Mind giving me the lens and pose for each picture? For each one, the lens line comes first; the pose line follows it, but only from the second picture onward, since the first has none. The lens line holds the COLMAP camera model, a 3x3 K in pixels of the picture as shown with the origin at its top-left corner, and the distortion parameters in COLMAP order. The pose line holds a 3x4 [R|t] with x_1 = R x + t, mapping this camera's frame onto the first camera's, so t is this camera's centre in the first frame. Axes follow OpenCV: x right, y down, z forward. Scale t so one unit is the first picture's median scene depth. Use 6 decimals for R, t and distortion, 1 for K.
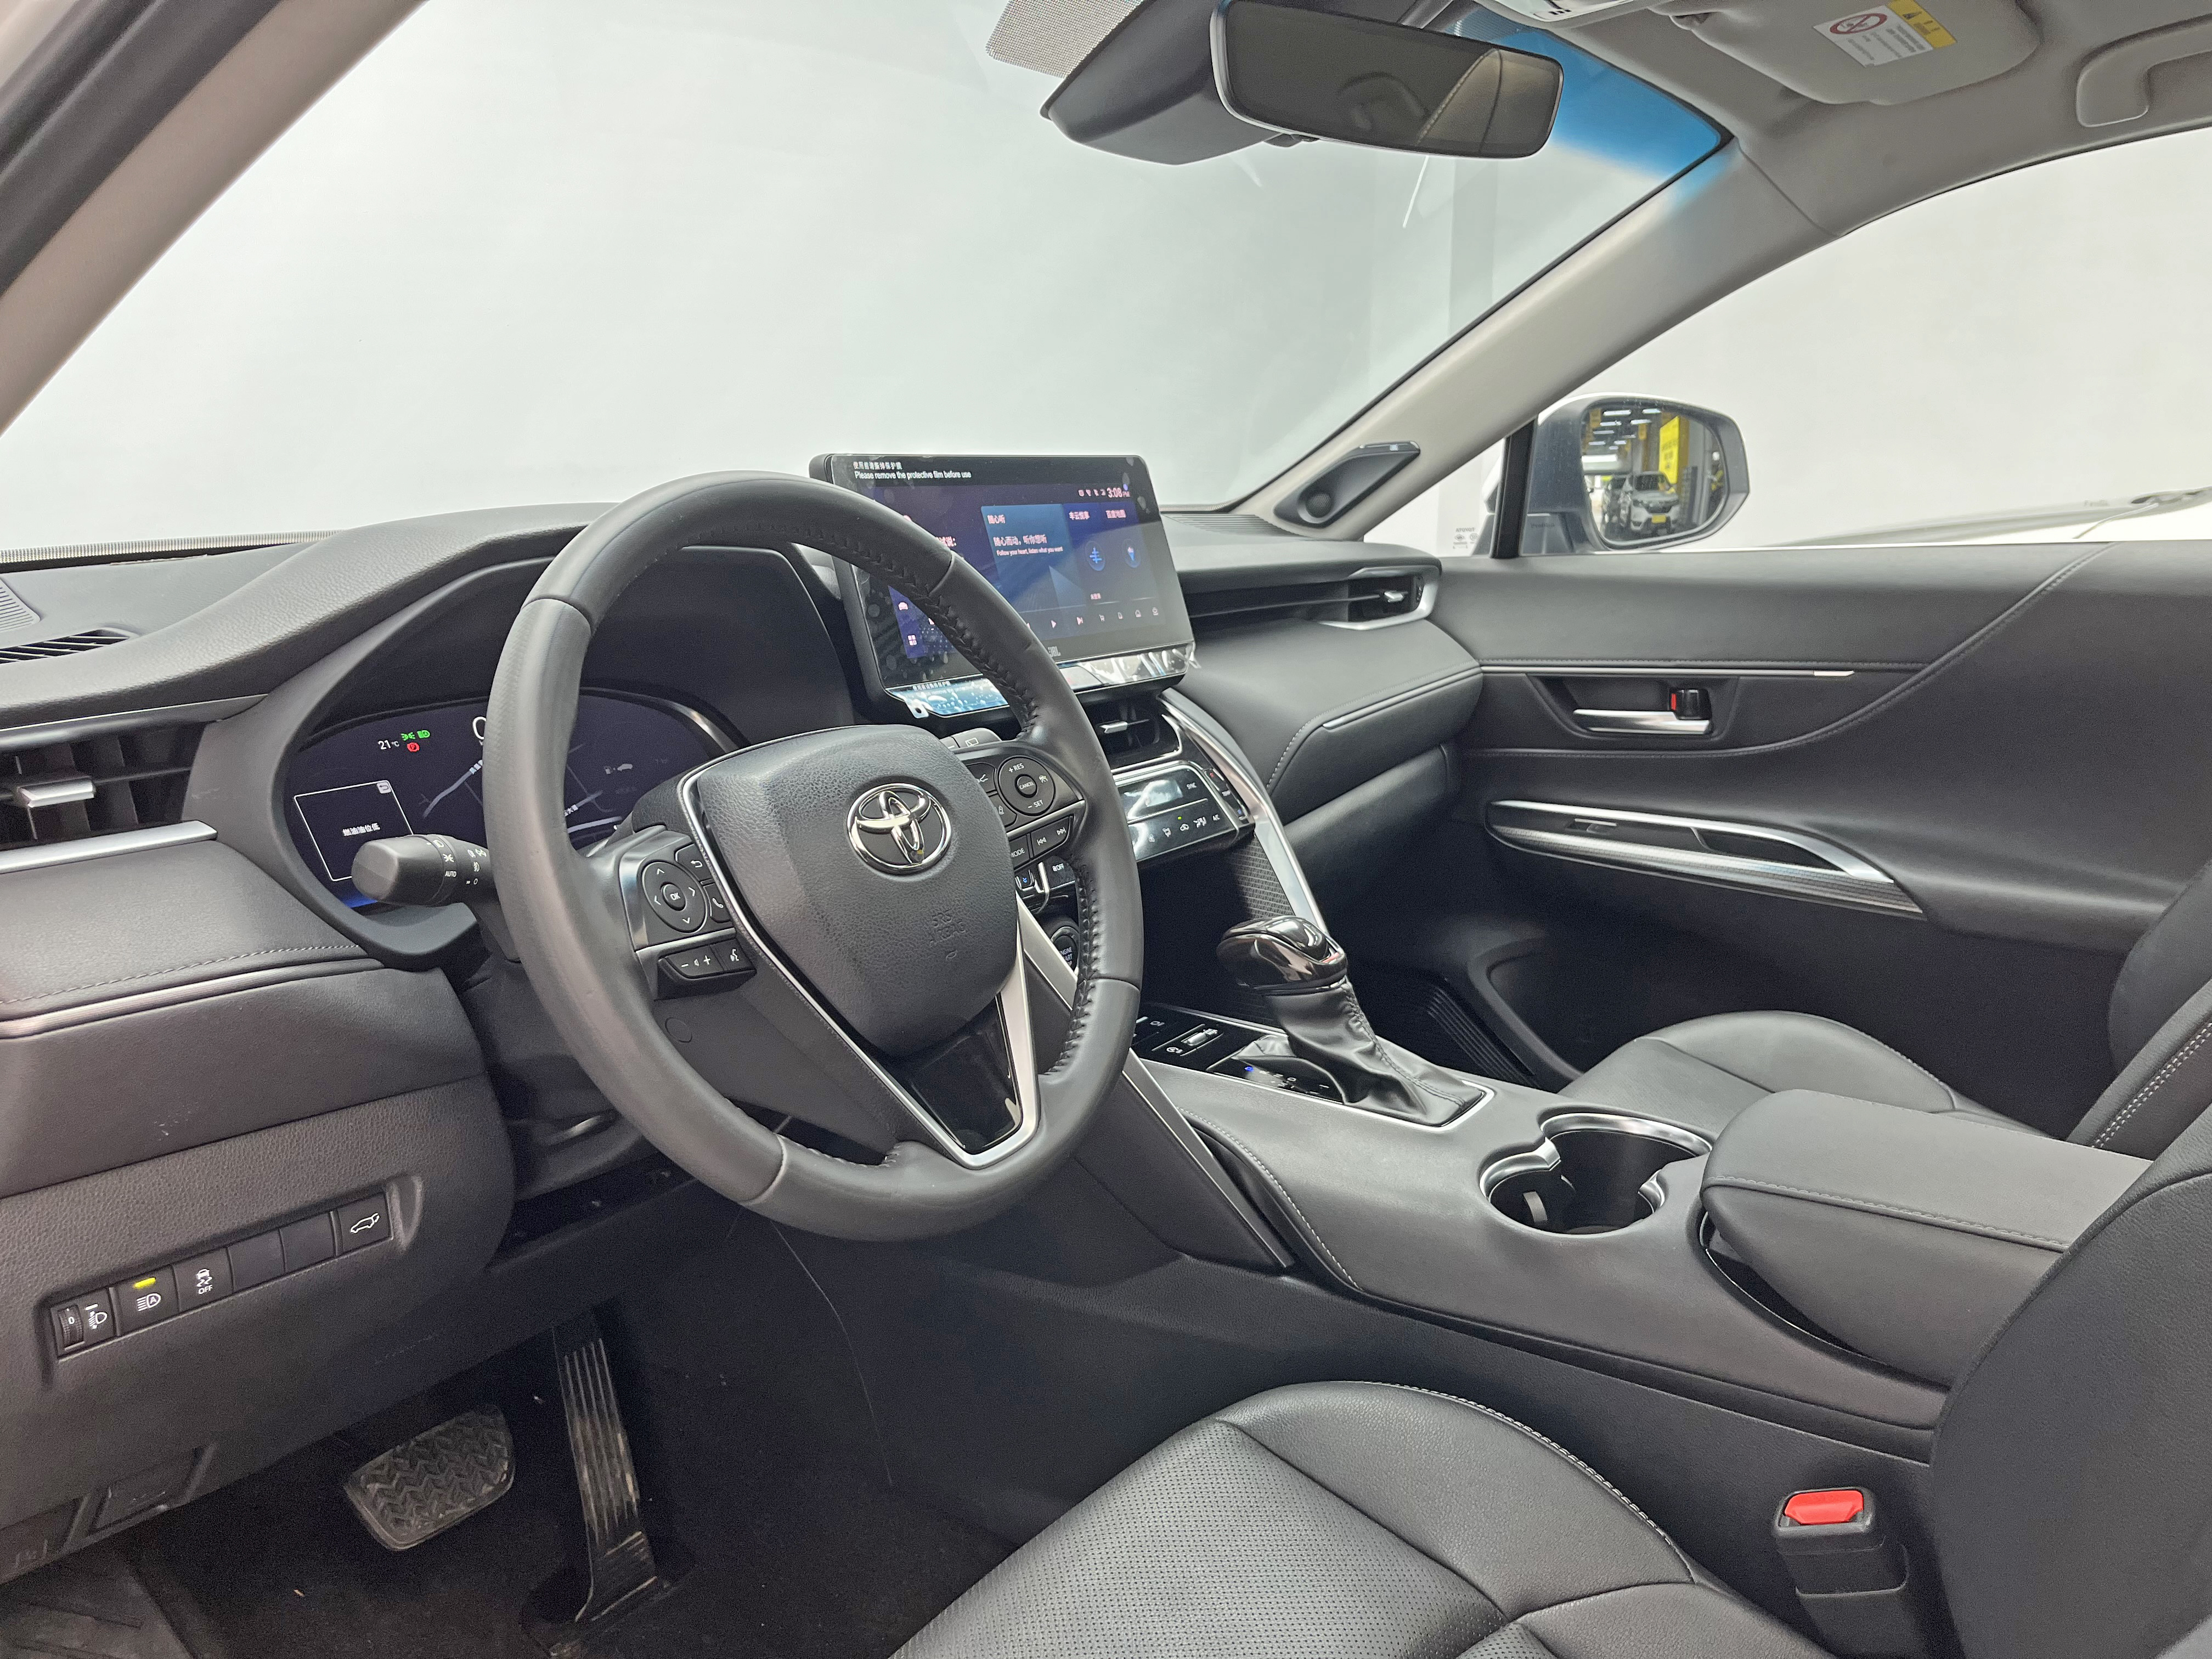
lens RADIAL K [[1686.5, 0, 1106.0], [0, 1686.5, 829.5], [0, 0, 1]] dist [0.061343, -0.096273]
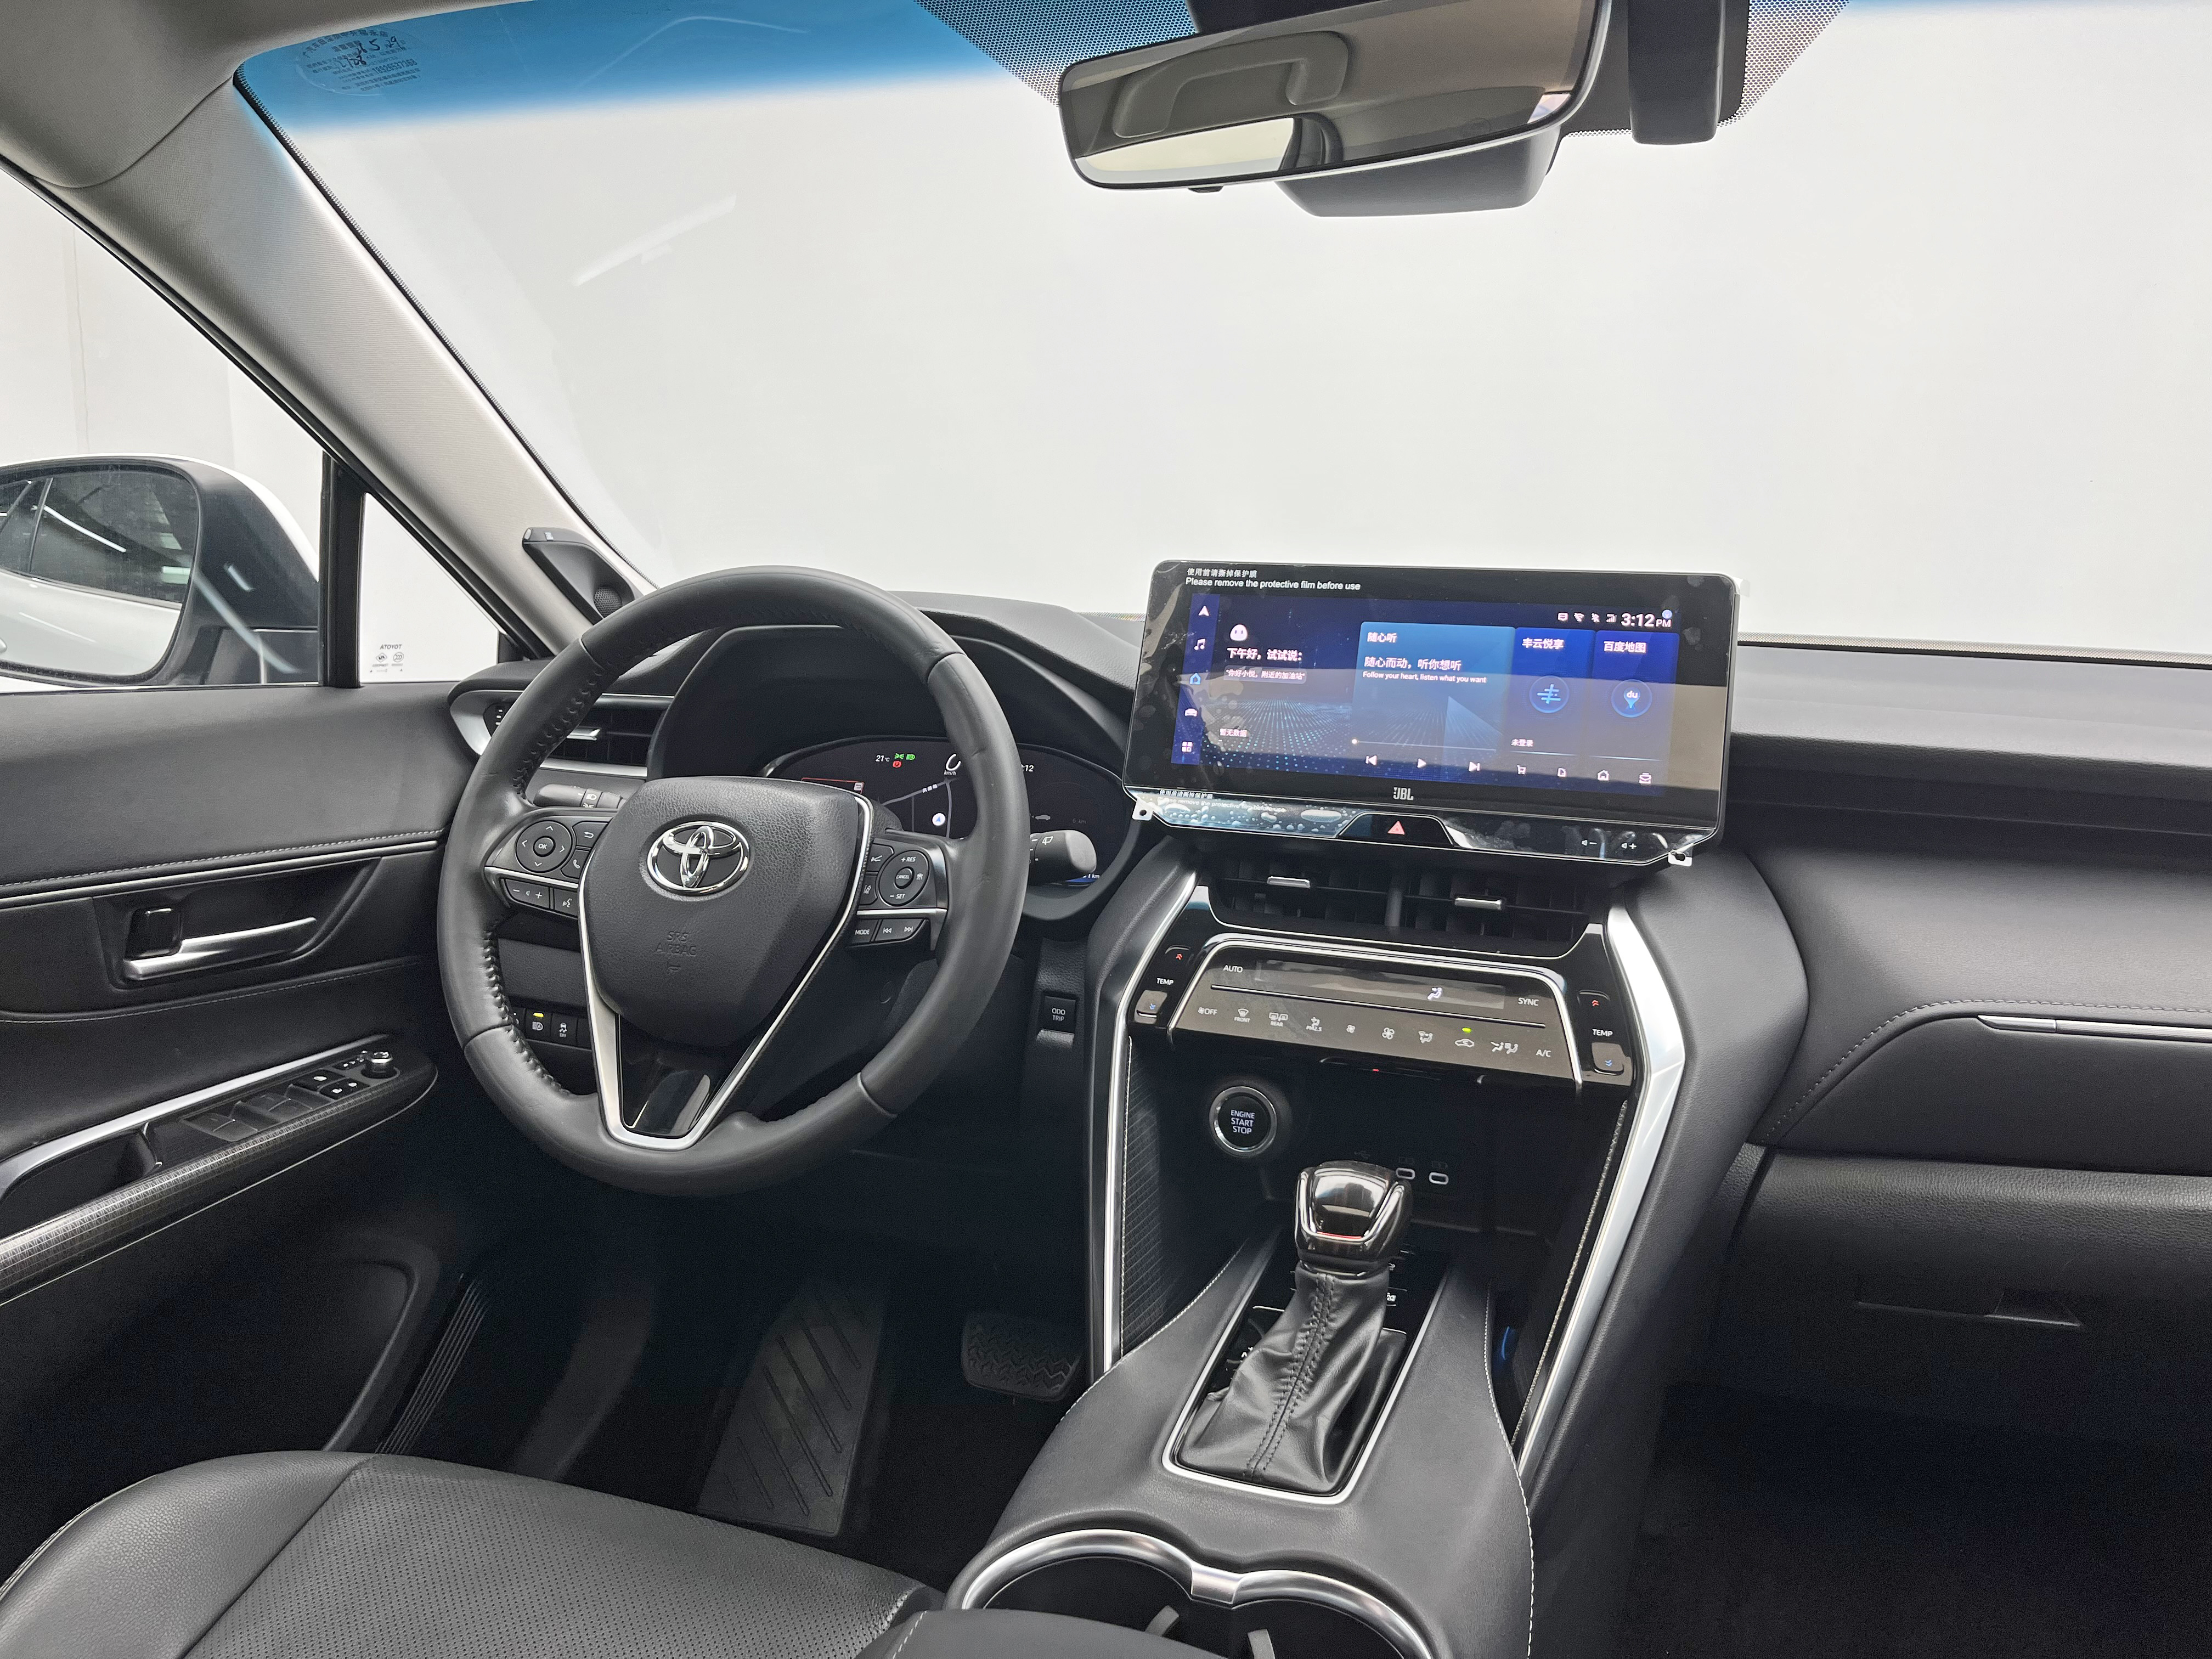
lens RADIAL K [[1686.5, 0, 1106.0], [0, 1686.5, 829.5], [0, 0, 1]] dist [0.061343, -0.096273]
pose [[0.272817, 0.174095, -0.946183, 0.757911], [-0.227230, 0.967325, 0.112467, -0.153494], [0.934846, 0.184318, 0.303462, 0.615175]]
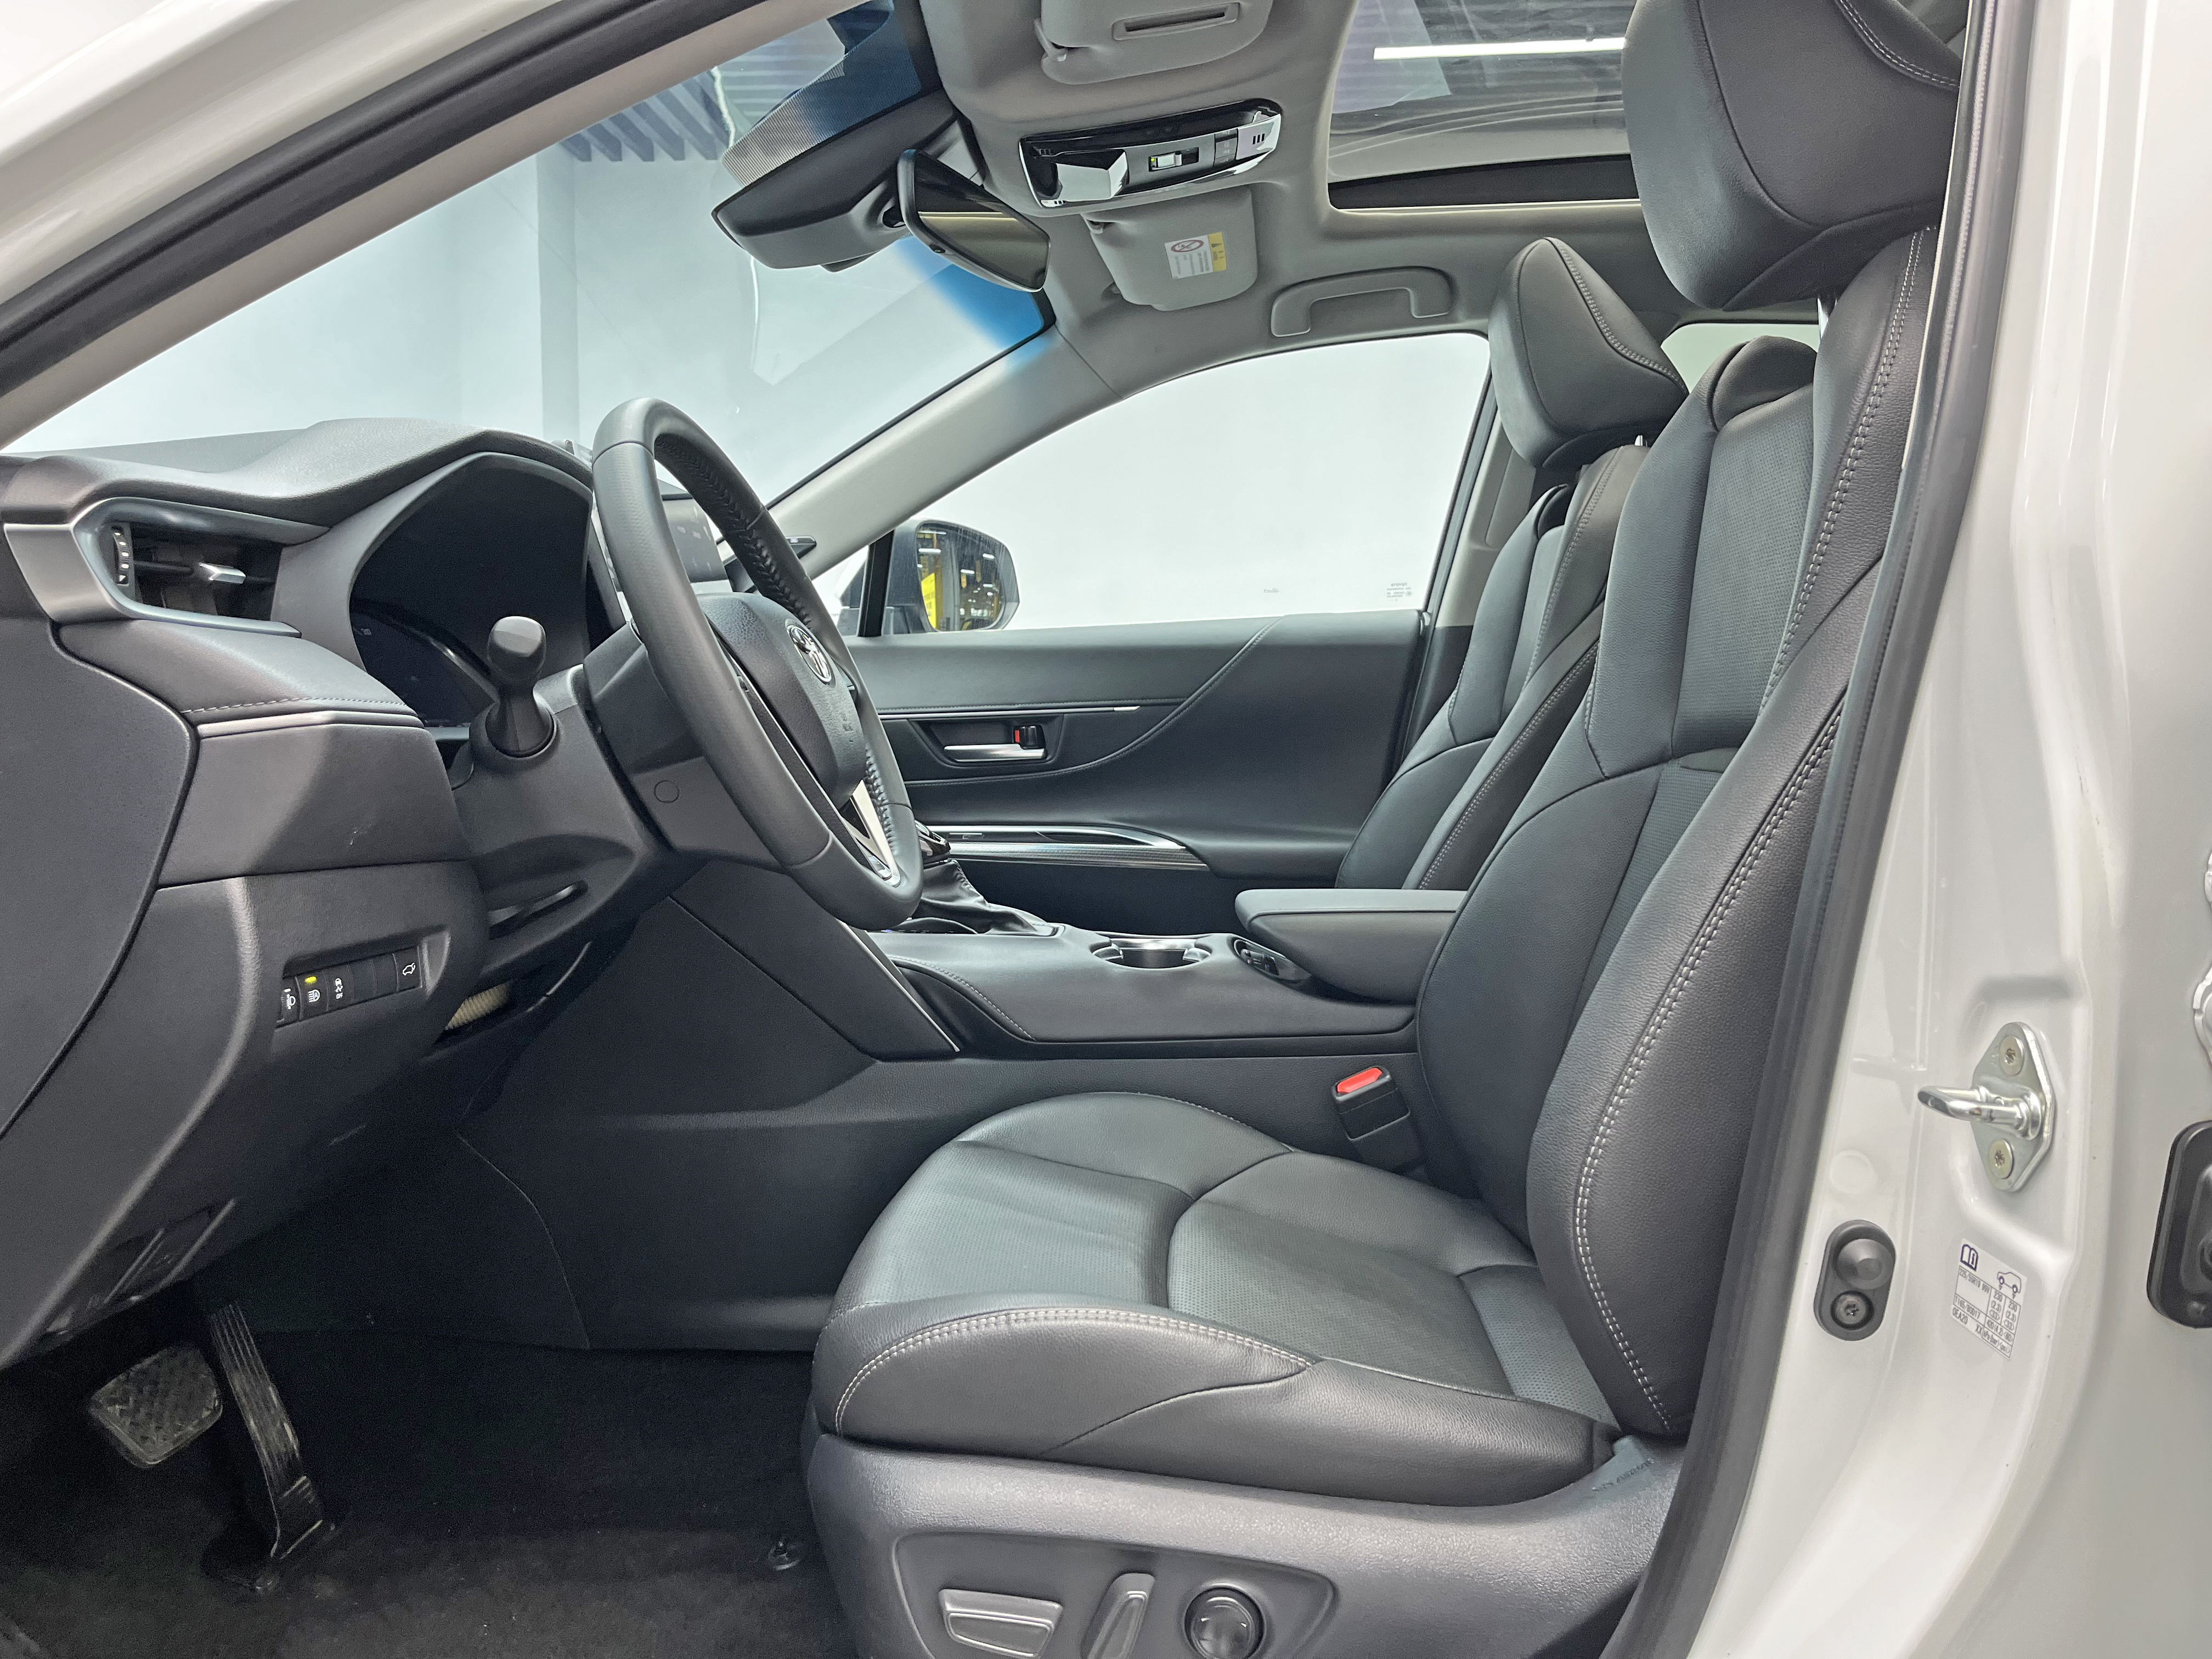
lens RADIAL K [[1686.5, 0, 1106.0], [0, 1686.5, 829.5], [0, 0, 1]] dist [0.061343, -0.096273]
pose [[0.843336, -0.030437, 0.536525, -0.458628], [0.109317, 0.987236, -0.115822, 0.226665], [-0.526151, 0.156328, 0.835899, -0.192052]]
